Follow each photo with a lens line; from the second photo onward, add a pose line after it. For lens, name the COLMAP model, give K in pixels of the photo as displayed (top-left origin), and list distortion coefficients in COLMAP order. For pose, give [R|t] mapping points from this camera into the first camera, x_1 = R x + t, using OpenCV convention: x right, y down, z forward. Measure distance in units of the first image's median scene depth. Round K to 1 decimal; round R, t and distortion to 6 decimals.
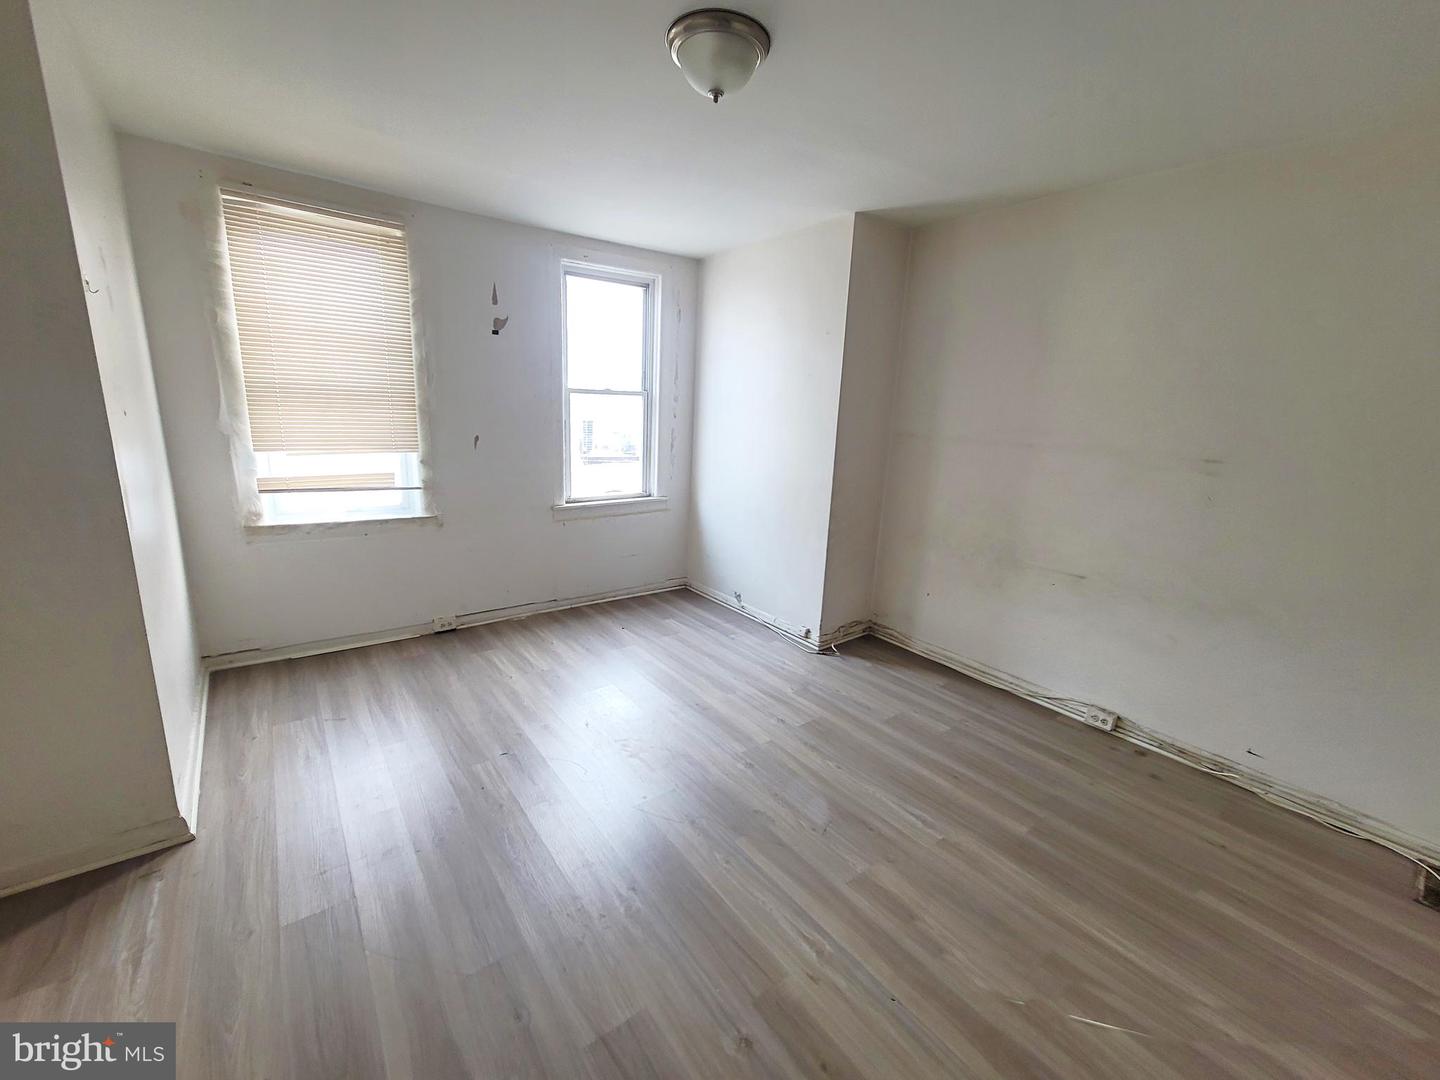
lens RADIAL K [[588.2, 0, 709.5], [0, 588.2, 539.0], [0, 0, 1]] dist [-0.002957, -0.000086]
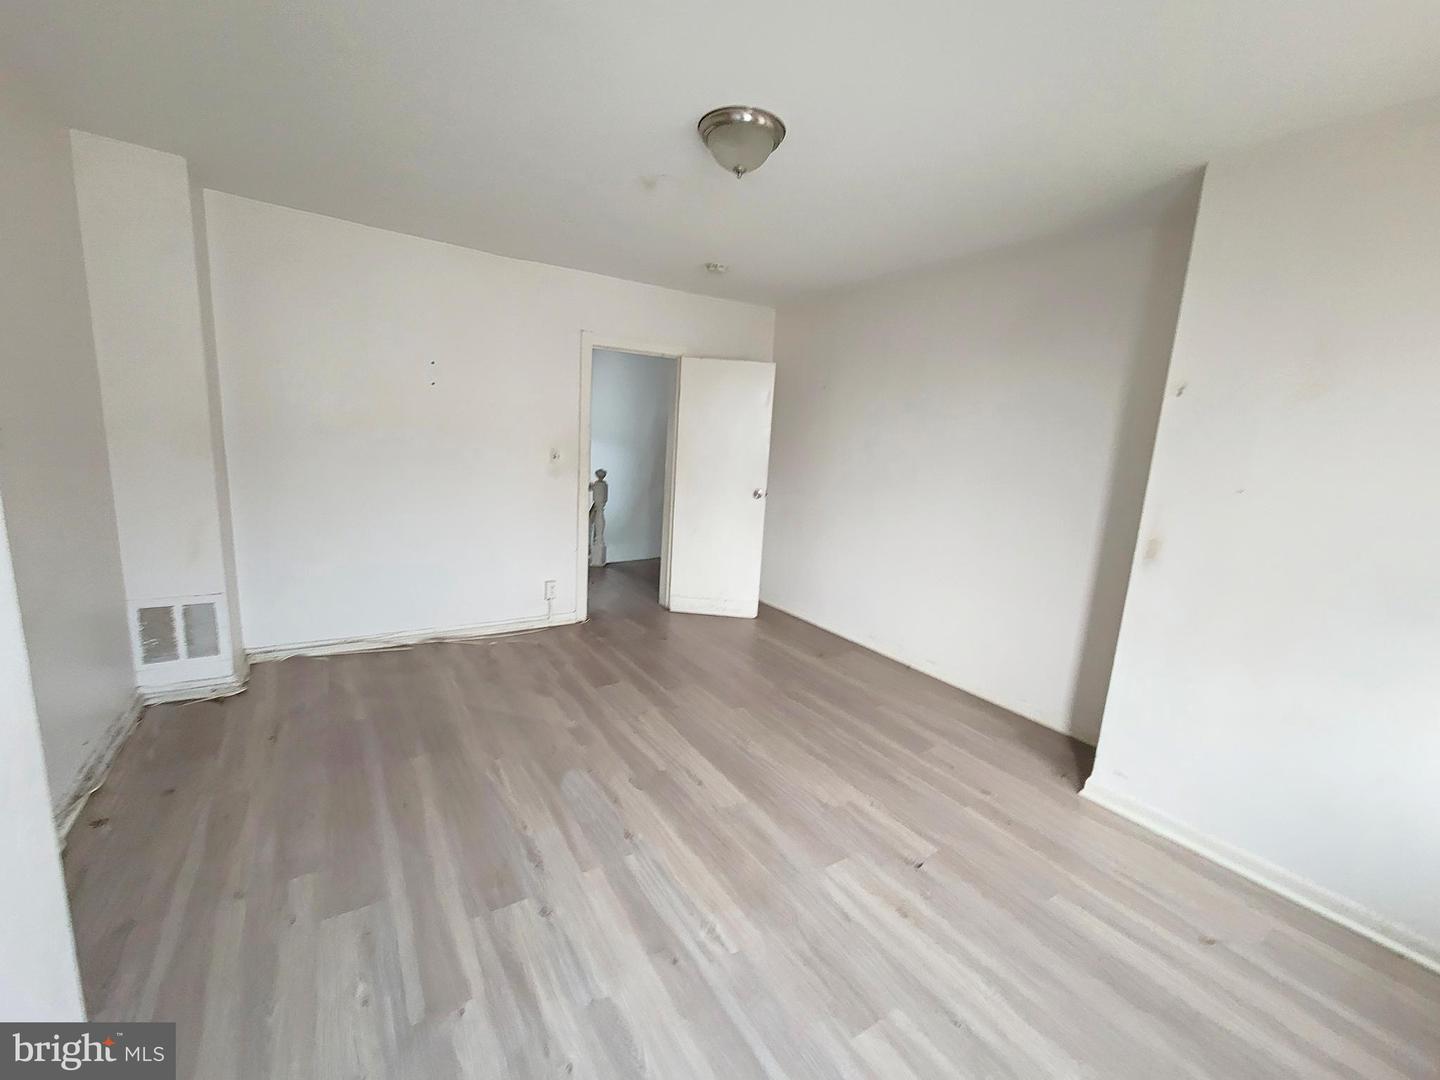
lens RADIAL K [[588.2, 0, 716.4], [0, 588.2, 538.0], [0, 0, 1]] dist [-0.002957, -0.000086]
pose [[-0.993051, -0.111474, 0.037714, -0.030645], [-0.087638, 0.914412, 0.395184, -0.255092], [-0.078539, 0.389132, -0.917828, 1.133626]]
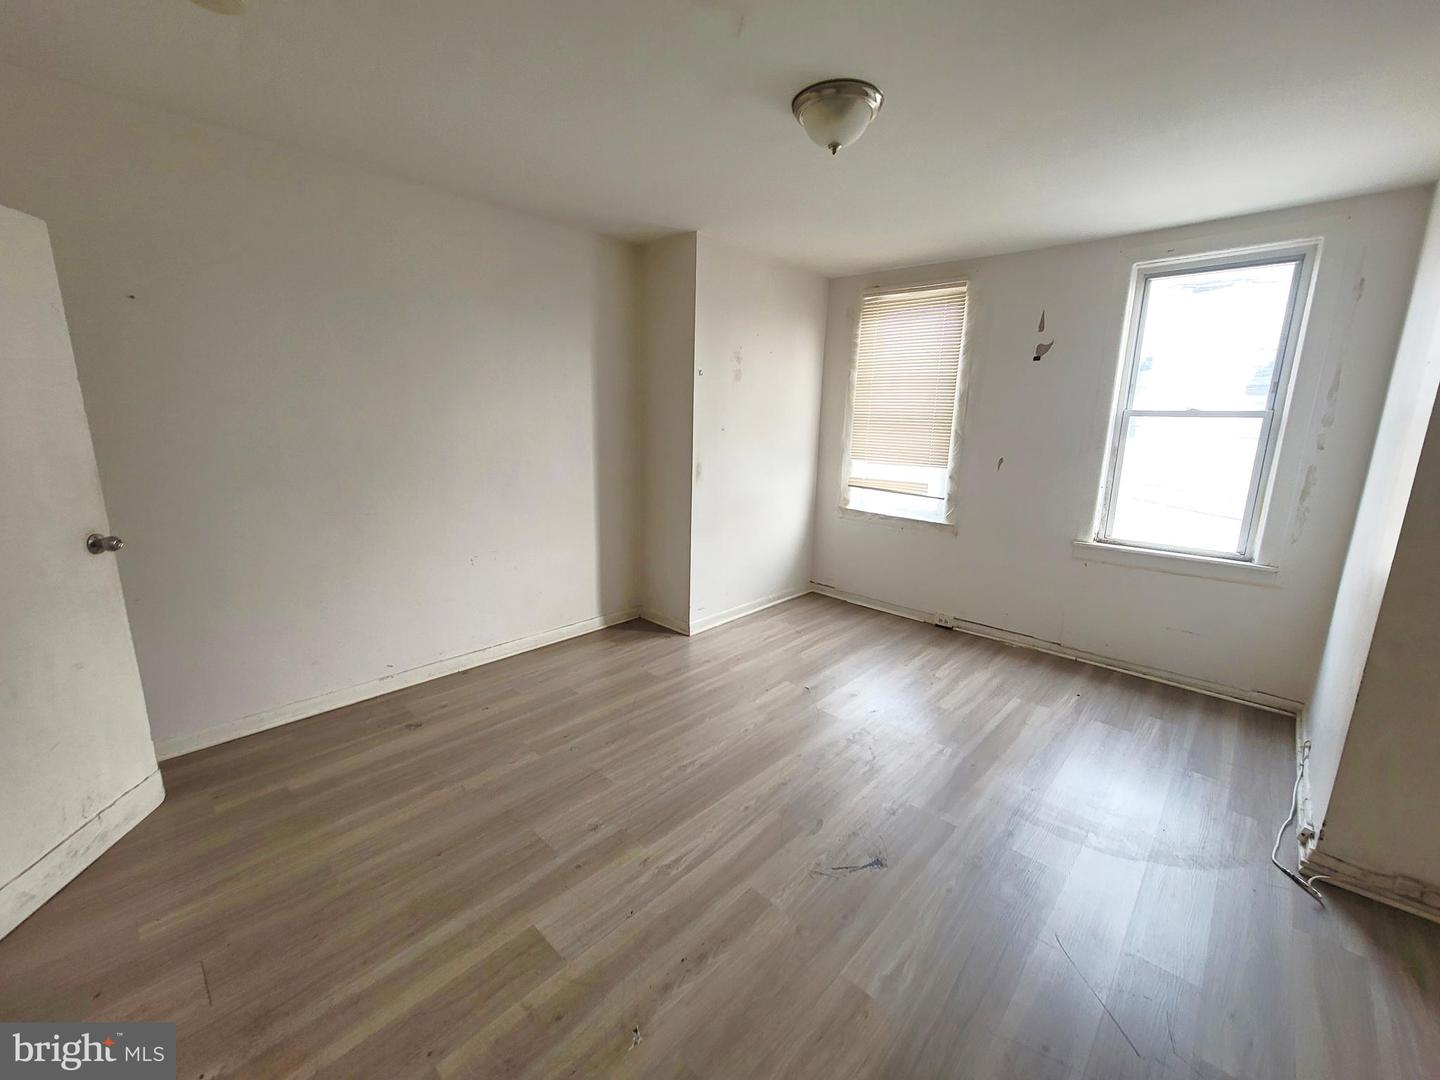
lens RADIAL K [[588.2, 0, 721.5], [0, 588.2, 535.0], [0, 0, 1]] dist [-0.002957, -0.000086]
pose [[0.186479, 0.159685, -0.969395, 0.579158], [-0.235718, 0.965154, 0.113643, -0.045077], [0.953762, 0.207312, 0.217621, 0.329034]]
